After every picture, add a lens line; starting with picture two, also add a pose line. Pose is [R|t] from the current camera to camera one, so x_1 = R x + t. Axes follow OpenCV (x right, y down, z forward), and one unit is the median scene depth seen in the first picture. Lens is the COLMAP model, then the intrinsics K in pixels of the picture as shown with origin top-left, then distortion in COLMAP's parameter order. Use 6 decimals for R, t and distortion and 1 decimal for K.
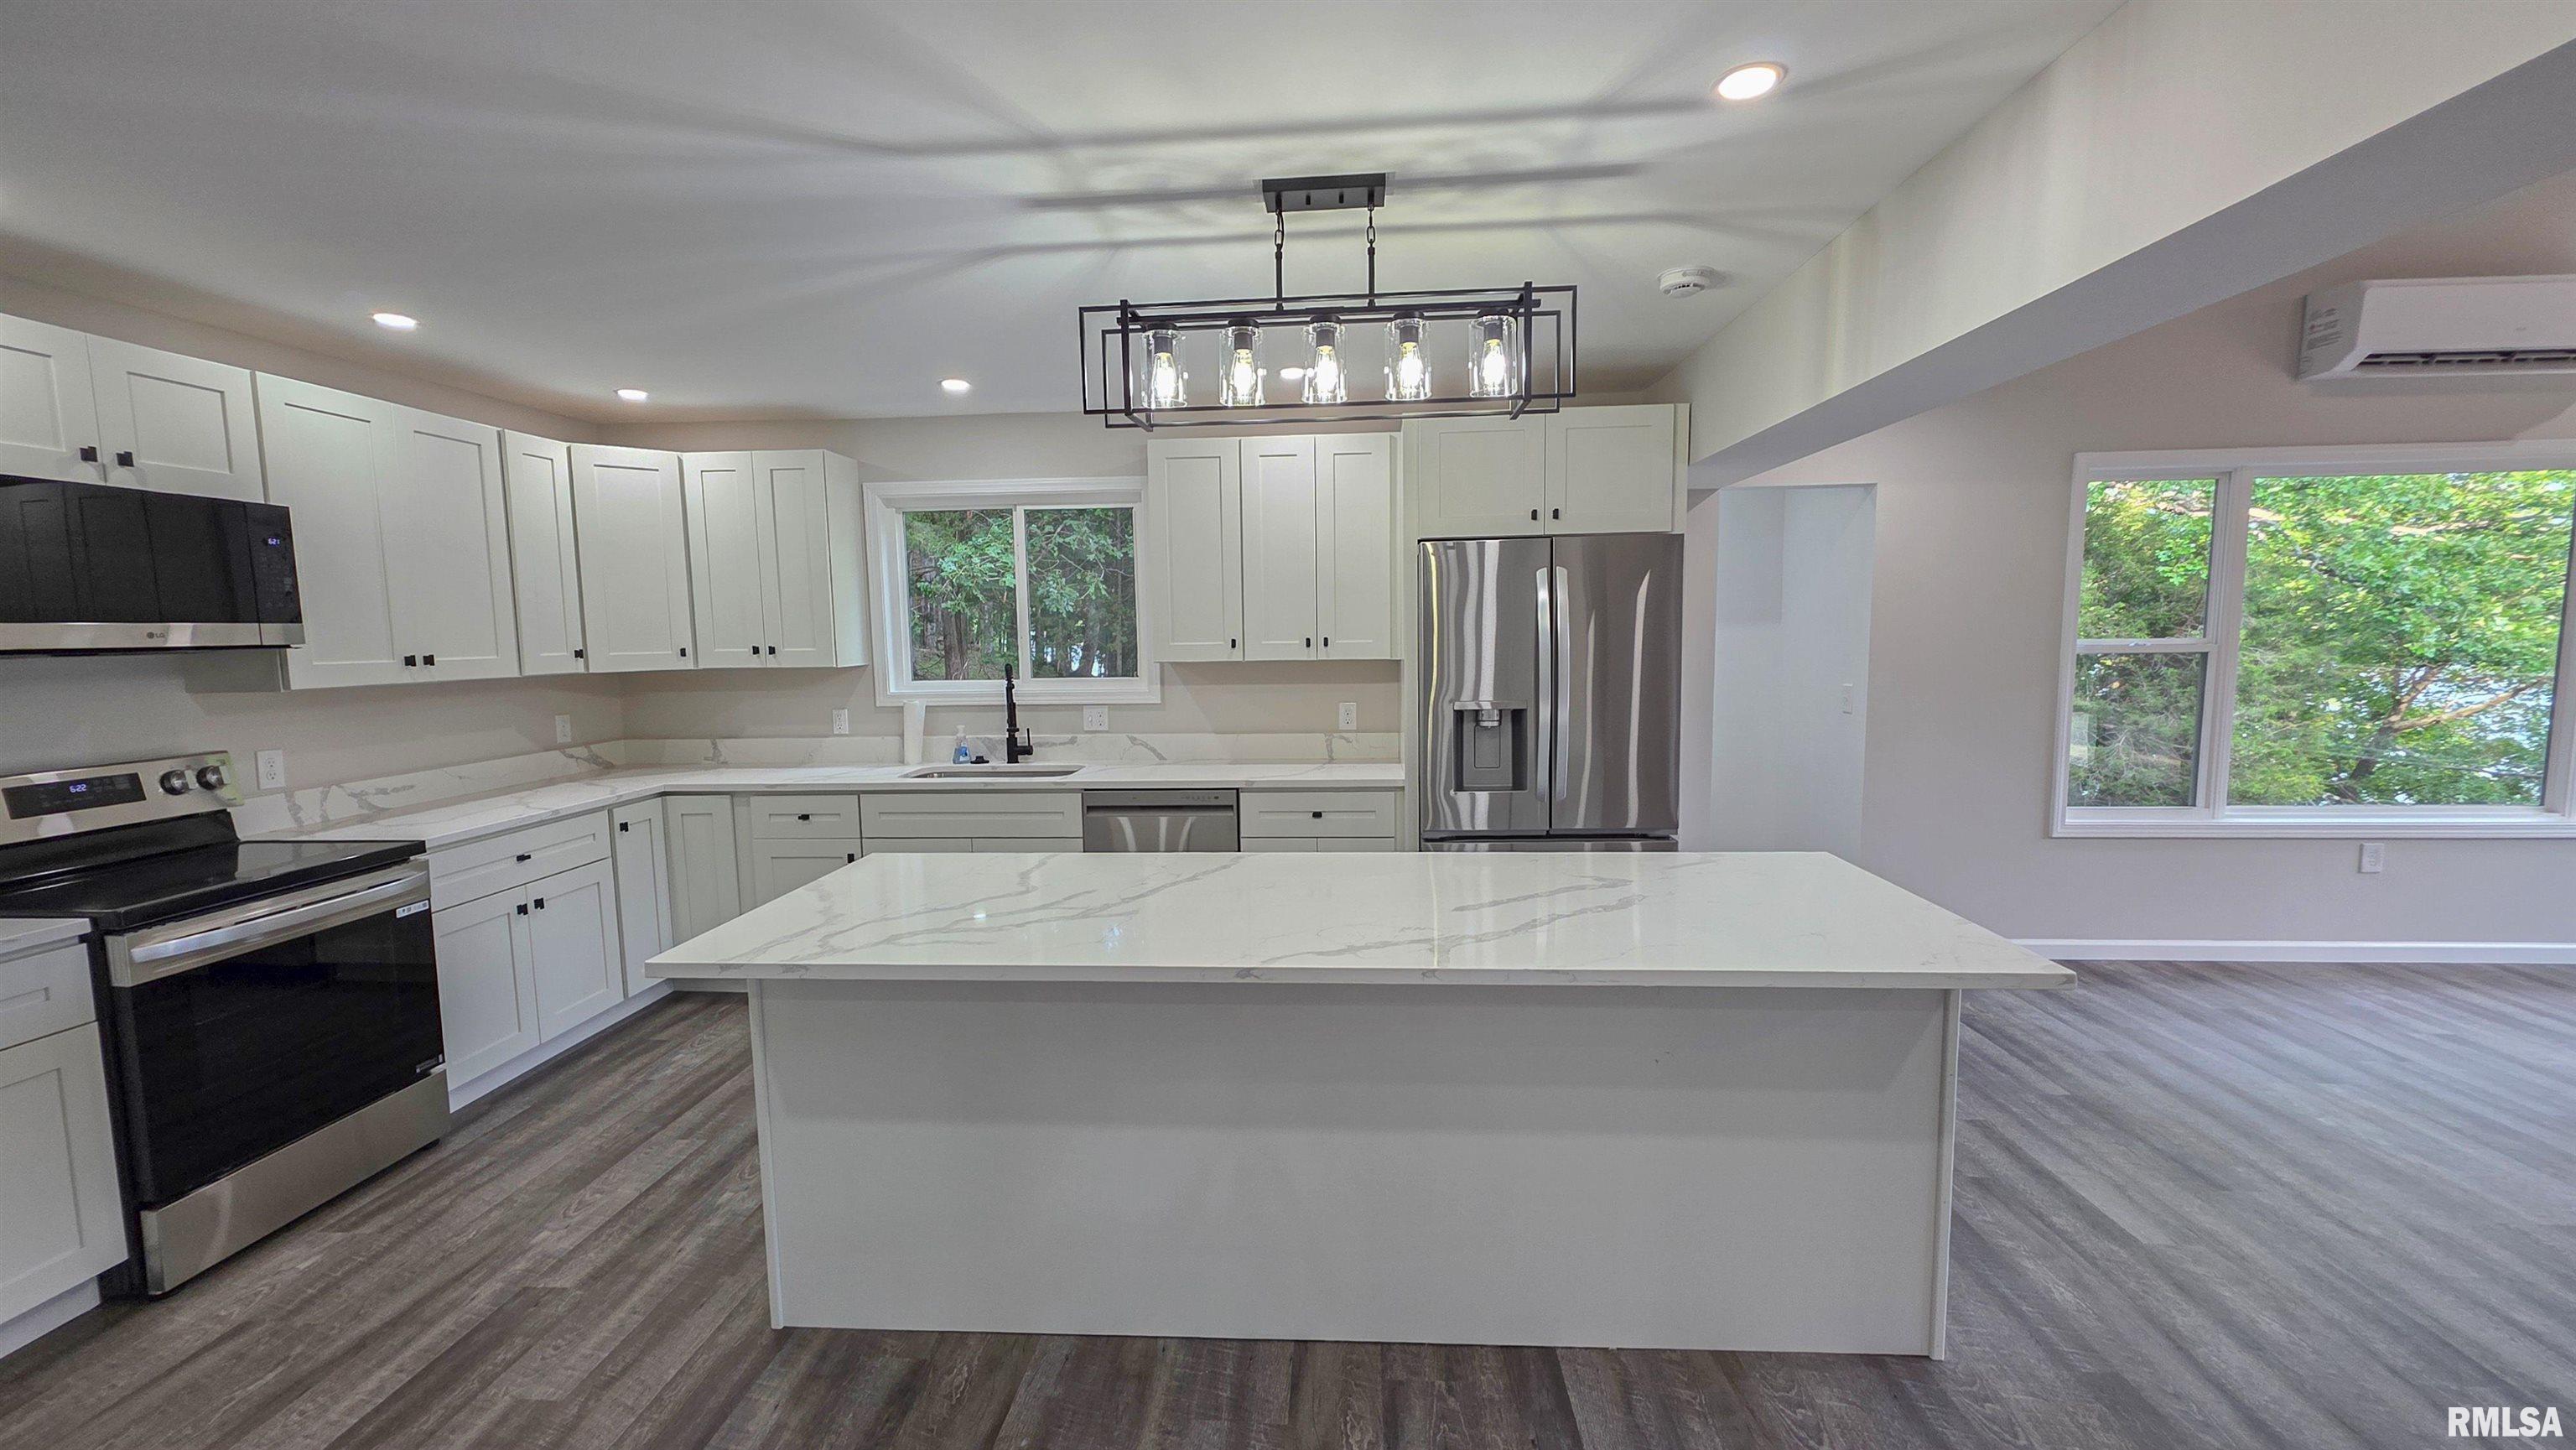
lens RADIAL K [[1032.5, 0, 1278.7], [0, 1032.5, 729.1], [0, 0, 1]] dist [0.003270, 0.000315]
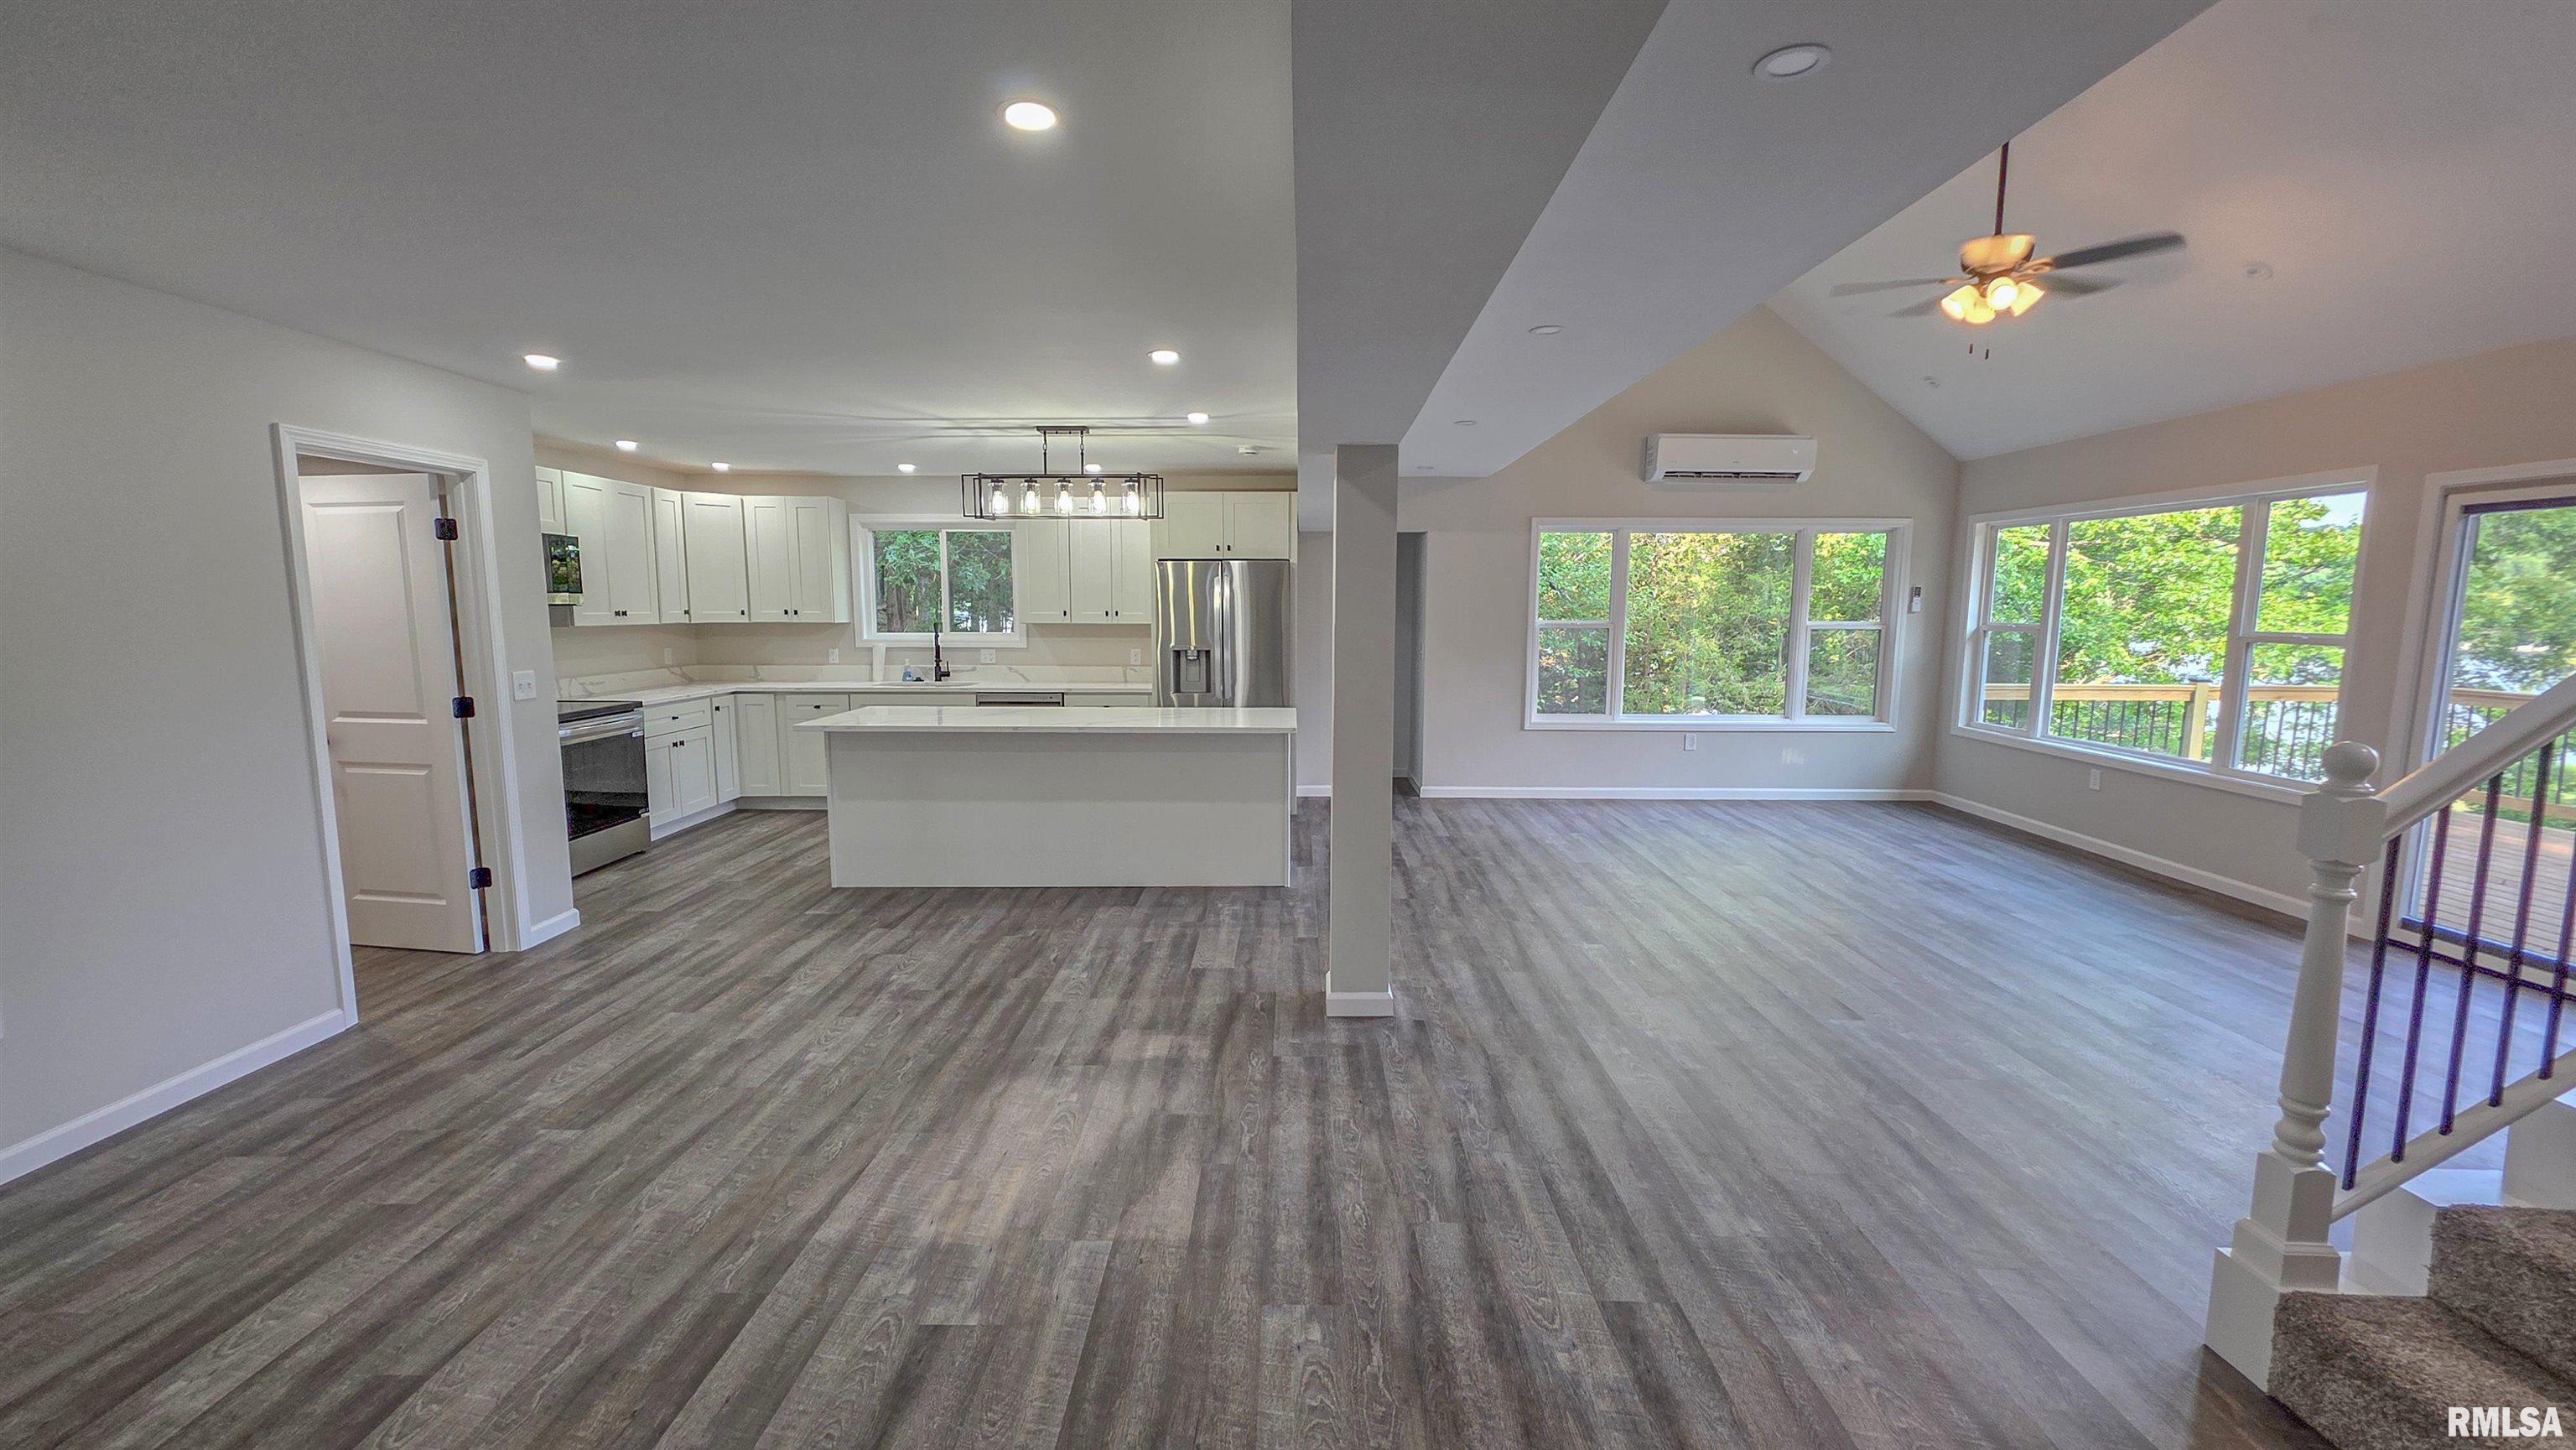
lens RADIAL K [[1024.1, 0, 1282.2], [0, 1024.1, 728.5], [0, 0, 1]] dist [0.002934, 0.000318]
pose [[0.998013, 0.011957, 0.061870, 0.239395], [-0.013399, 0.999647, 0.022935, 0.074772], [-0.061574, -0.023718, 0.997821, -0.843332]]
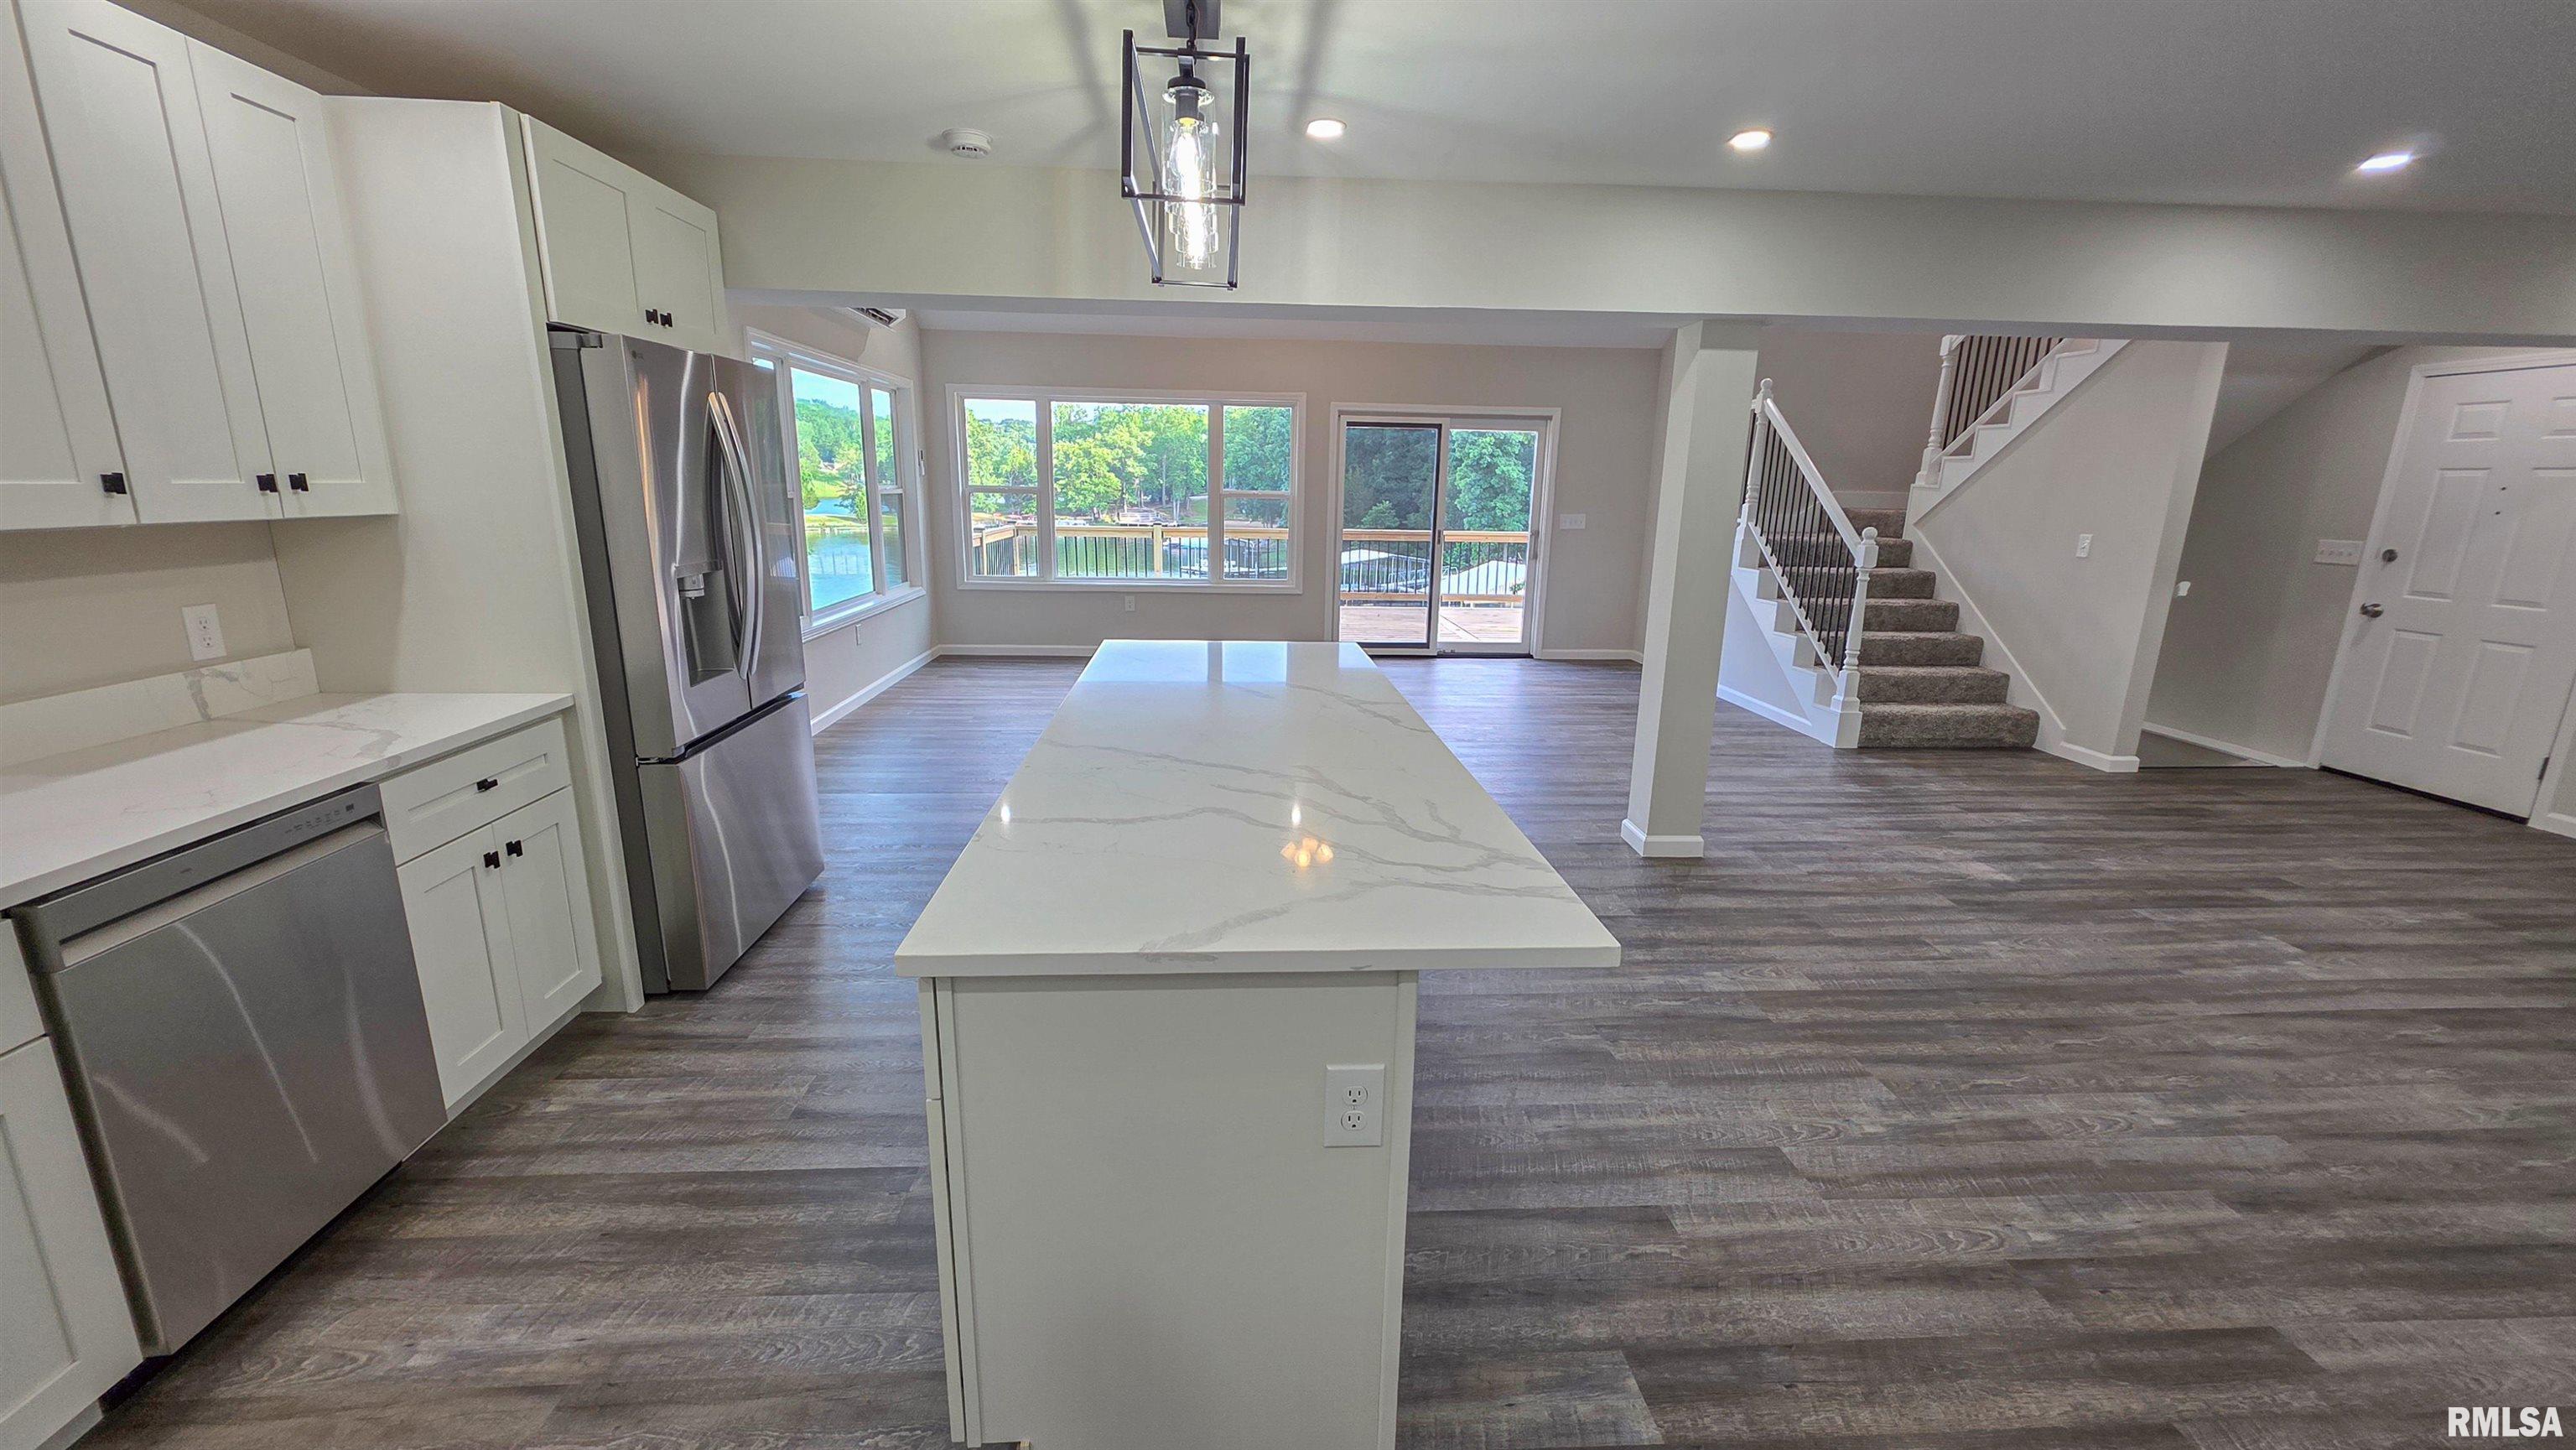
lens RADIAL K [[1024.1, 0, 1282.2], [0, 1024.1, 728.5], [0, 0, 1]] dist [0.002934, 0.000318]
pose [[-0.134175, -0.220760, 0.966055, -0.586267], [0.083927, 0.968836, 0.233052, -0.046696], [-0.987397, 0.112348, -0.111466, 0.620849]]
